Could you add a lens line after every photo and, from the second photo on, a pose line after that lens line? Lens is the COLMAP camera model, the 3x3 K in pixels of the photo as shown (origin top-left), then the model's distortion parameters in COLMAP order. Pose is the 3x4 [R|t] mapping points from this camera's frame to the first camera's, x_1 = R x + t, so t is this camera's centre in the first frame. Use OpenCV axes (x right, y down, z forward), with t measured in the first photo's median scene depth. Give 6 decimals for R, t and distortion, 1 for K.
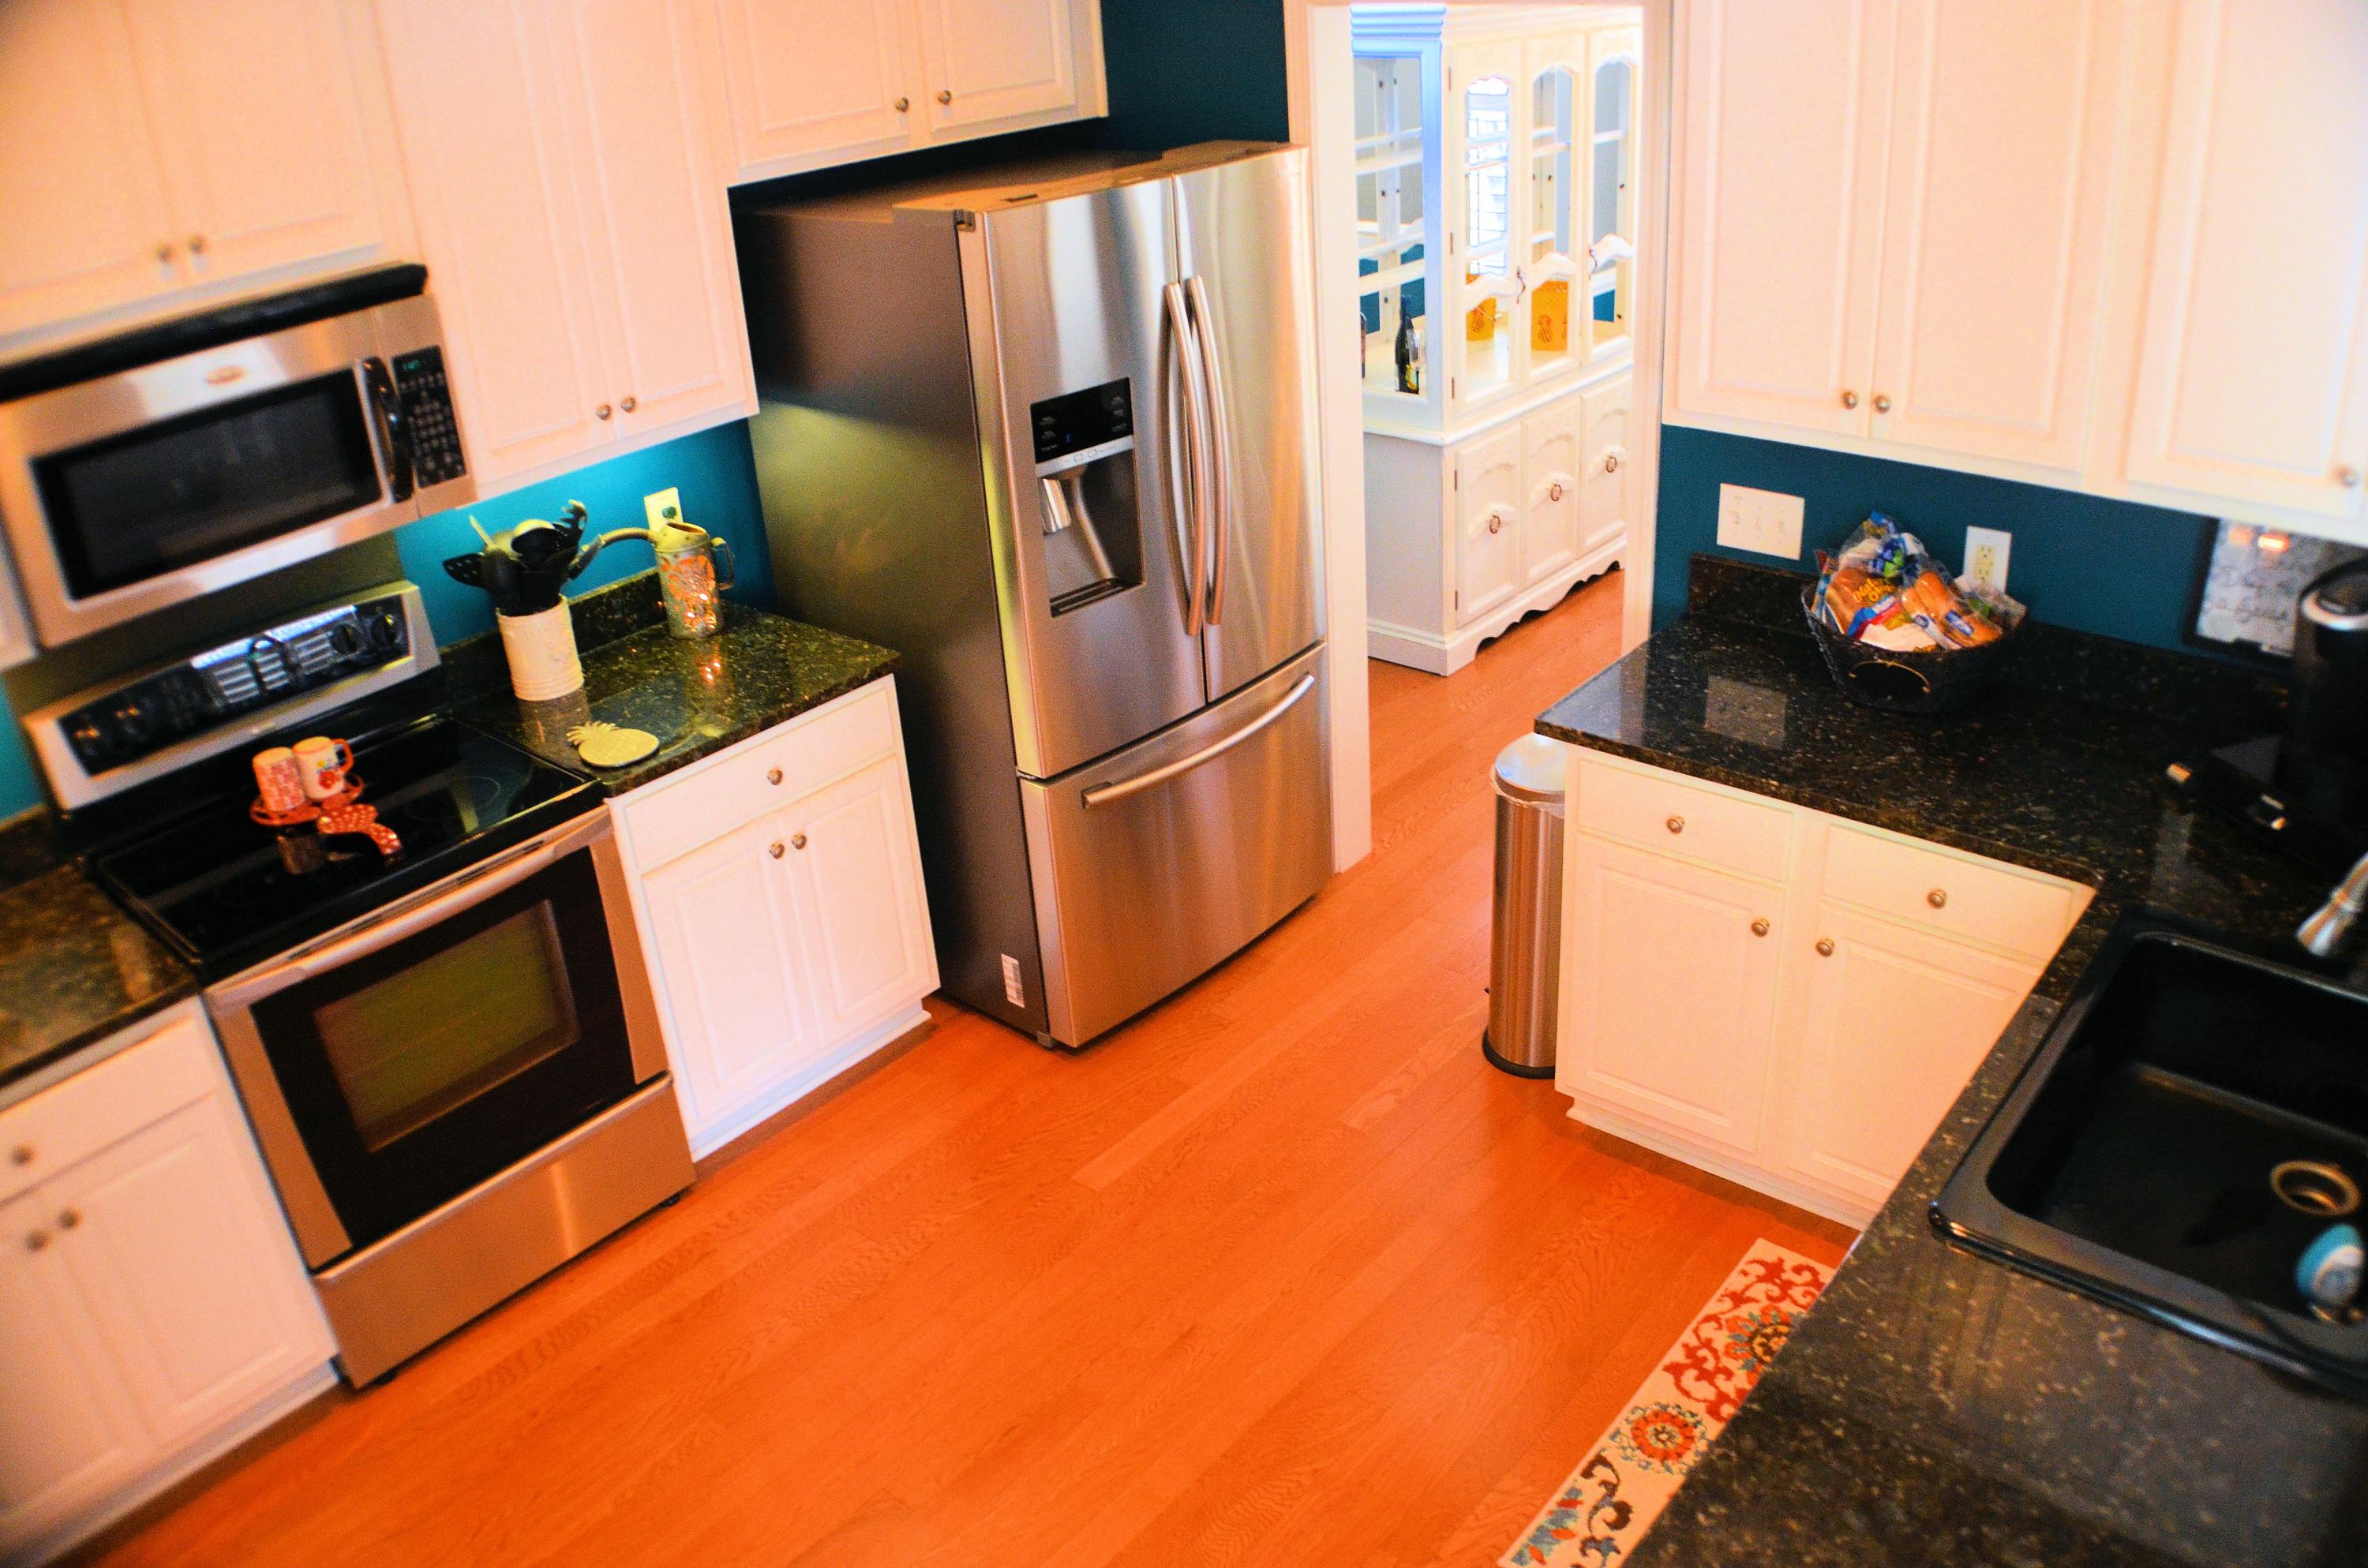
lens RADIAL K [[1779.0, 0, 1184.0], [0, 1779.0, 784.0], [0, 0, 1]] dist [-0.162875, 0.026583]
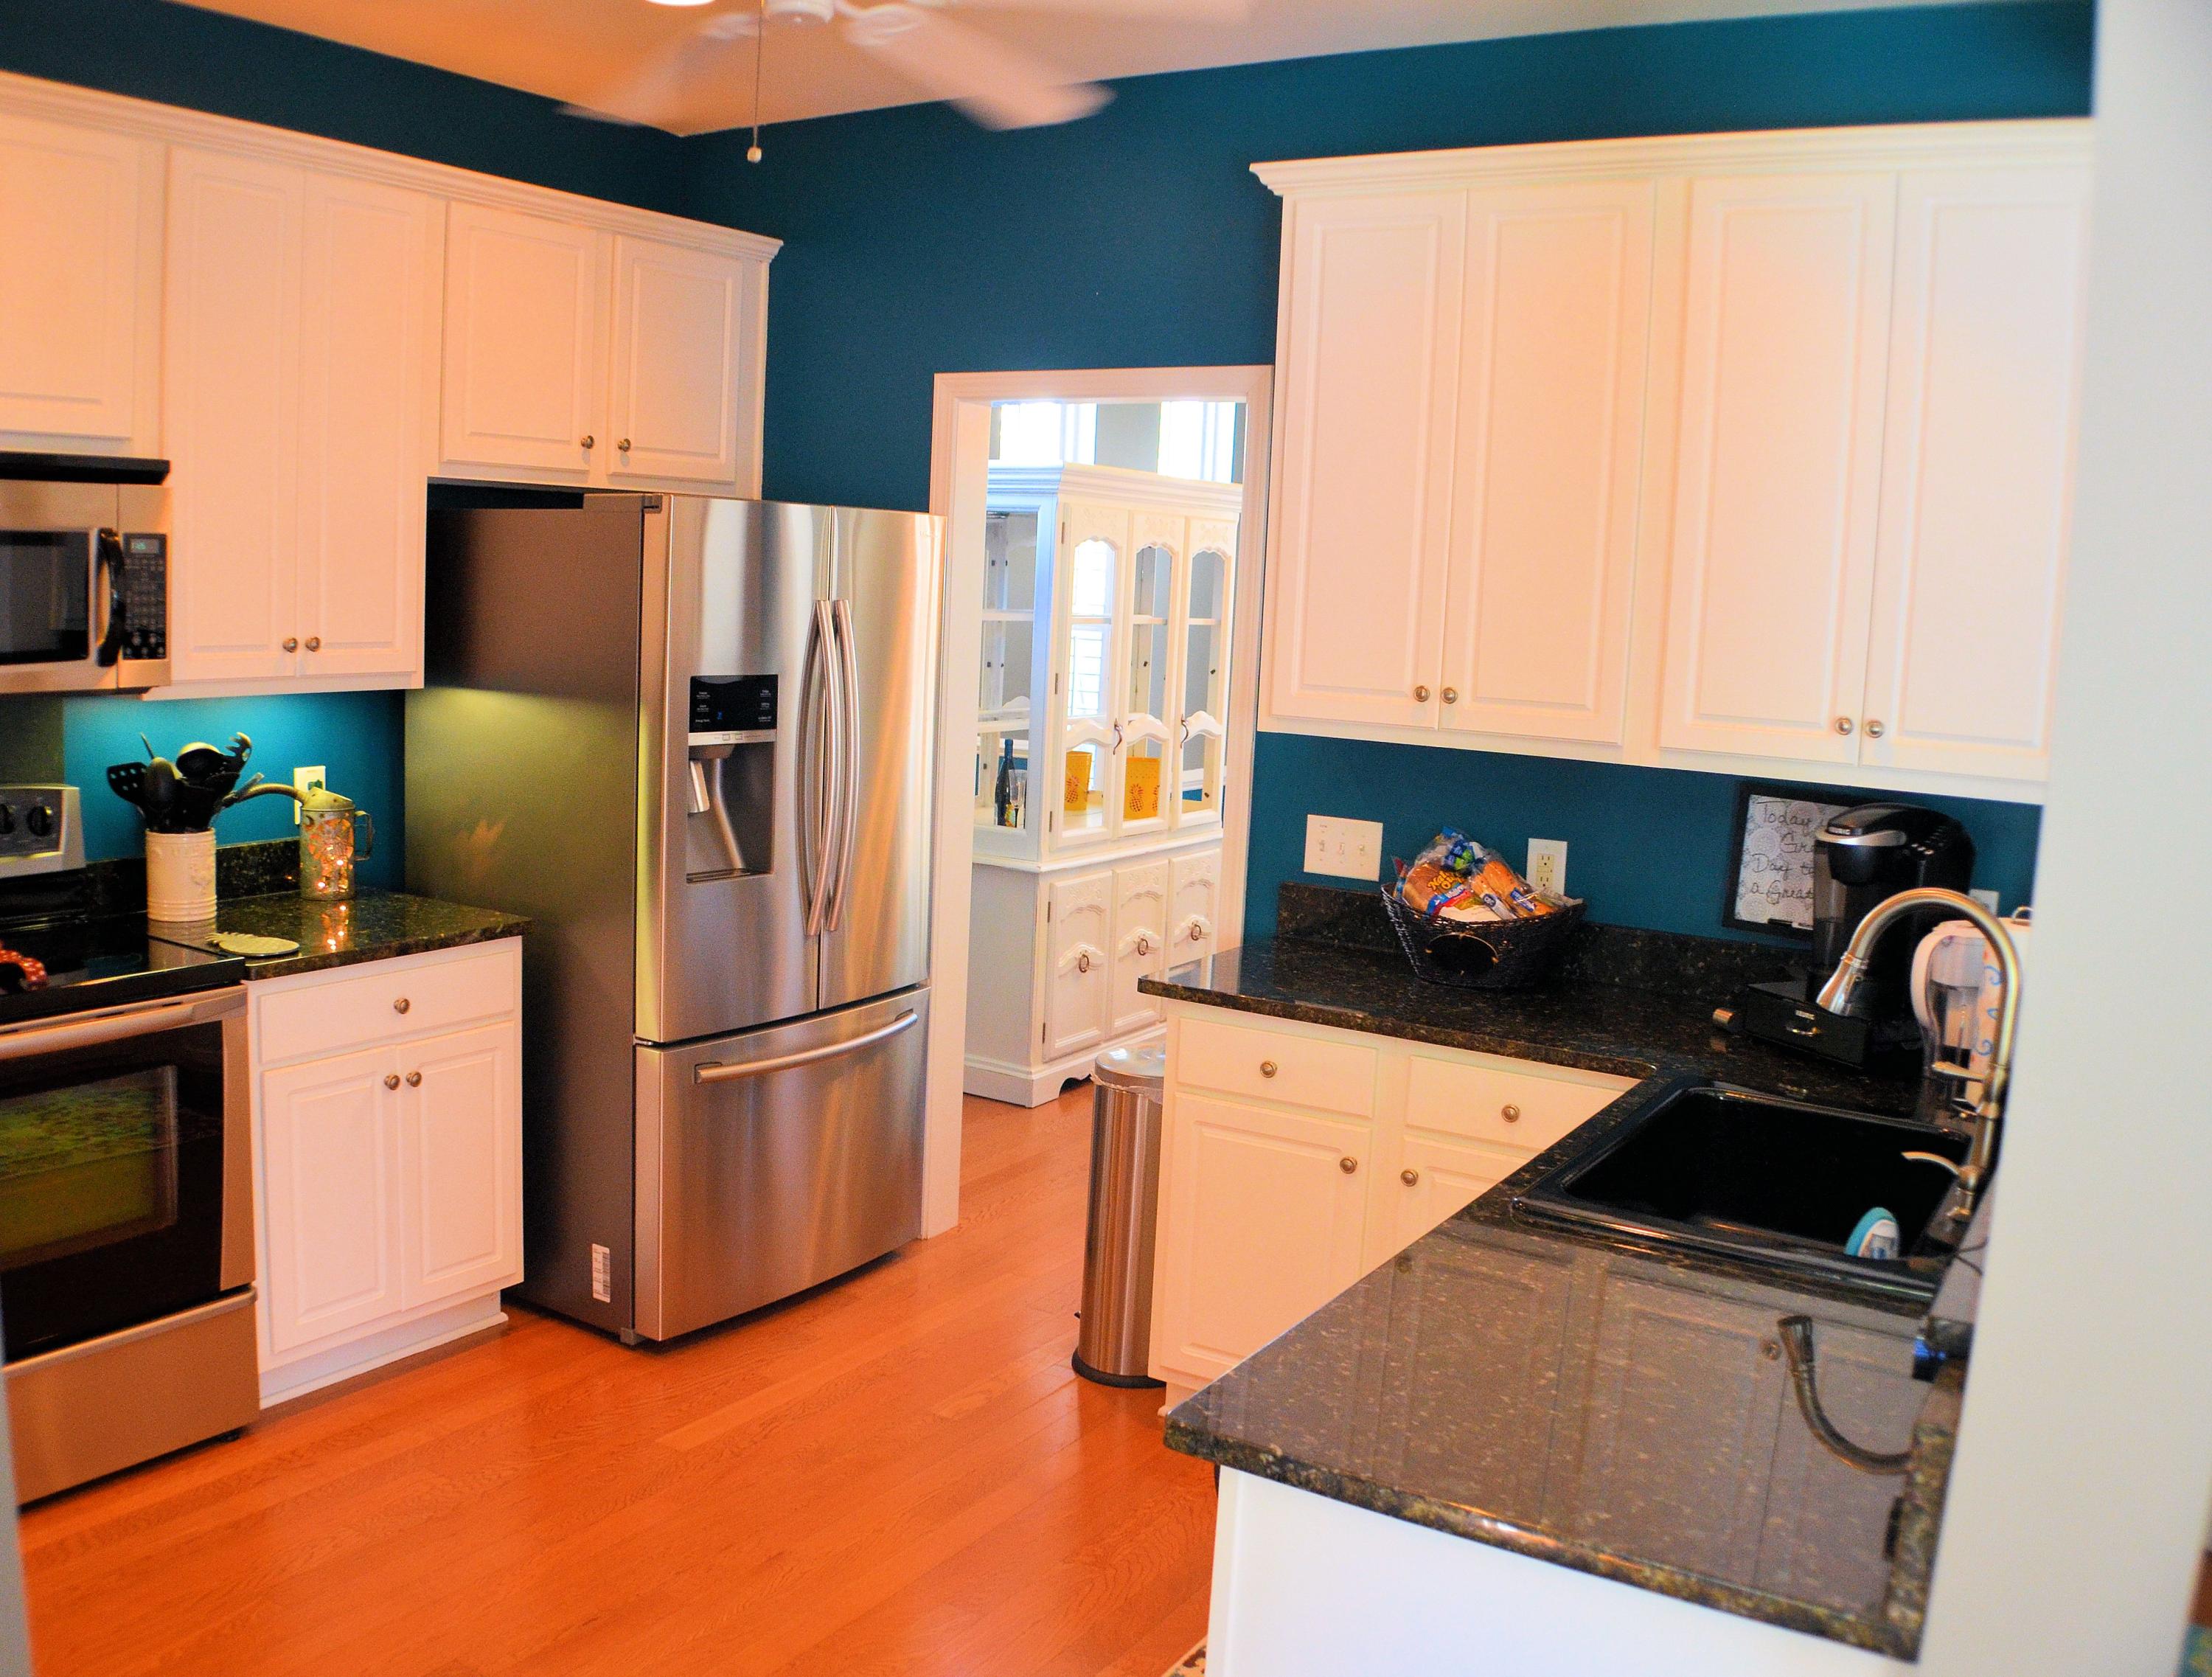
lens RADIAL K [[1917.5, 0, 942.3], [0, 1917.5, 838.4], [0, 0, 1]] dist [-0.167777, 0.022386]
pose [[0.990921, 0.086282, 0.103108, -0.042551], [-0.048421, 0.944475, -0.324997, 0.241260], [-0.125424, 0.317053, 0.940078, -0.094882]]
